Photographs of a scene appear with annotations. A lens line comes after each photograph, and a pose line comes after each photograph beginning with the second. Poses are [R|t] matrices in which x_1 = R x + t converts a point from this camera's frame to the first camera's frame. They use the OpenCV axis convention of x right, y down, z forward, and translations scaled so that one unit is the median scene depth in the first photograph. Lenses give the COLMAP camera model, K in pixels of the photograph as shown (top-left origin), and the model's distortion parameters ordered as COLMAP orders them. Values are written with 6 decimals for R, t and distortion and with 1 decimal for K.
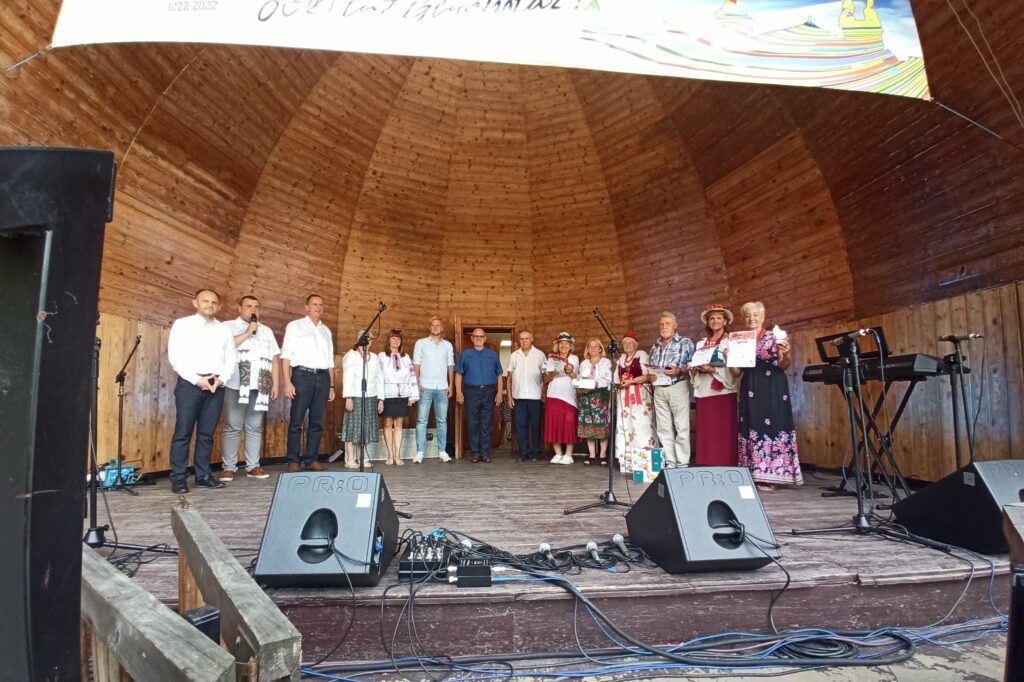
lens RADIAL K [[383.6, 0, 534.2], [0, 383.6, 338.0], [0, 0, 1]] dist [-0.043063, 0.000247]
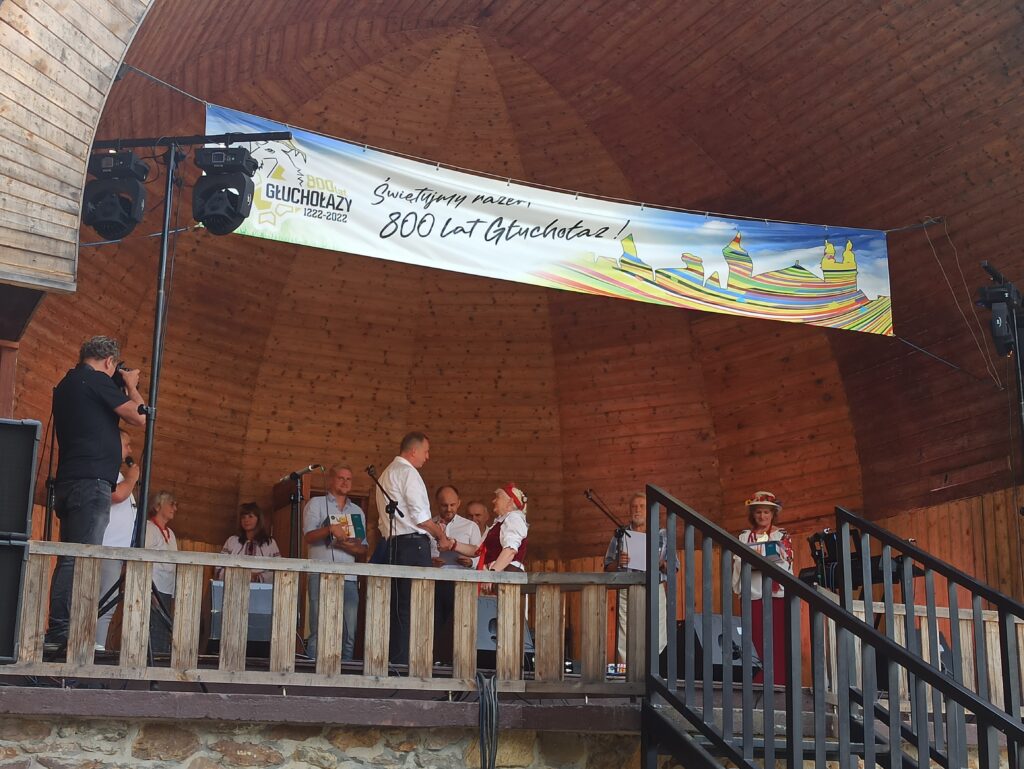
lens RADIAL K [[742.3, 0, 512.0], [0, 742.3, 384.5], [0, 0, 1]] dist [-0.028391, 0.005444]
pose [[0.974767, 0.105224, 0.196866, -0.114373], [-0.067167, 0.979315, -0.190866, 0.007634], [-0.212878, 0.172827, 0.961672, -0.206933]]
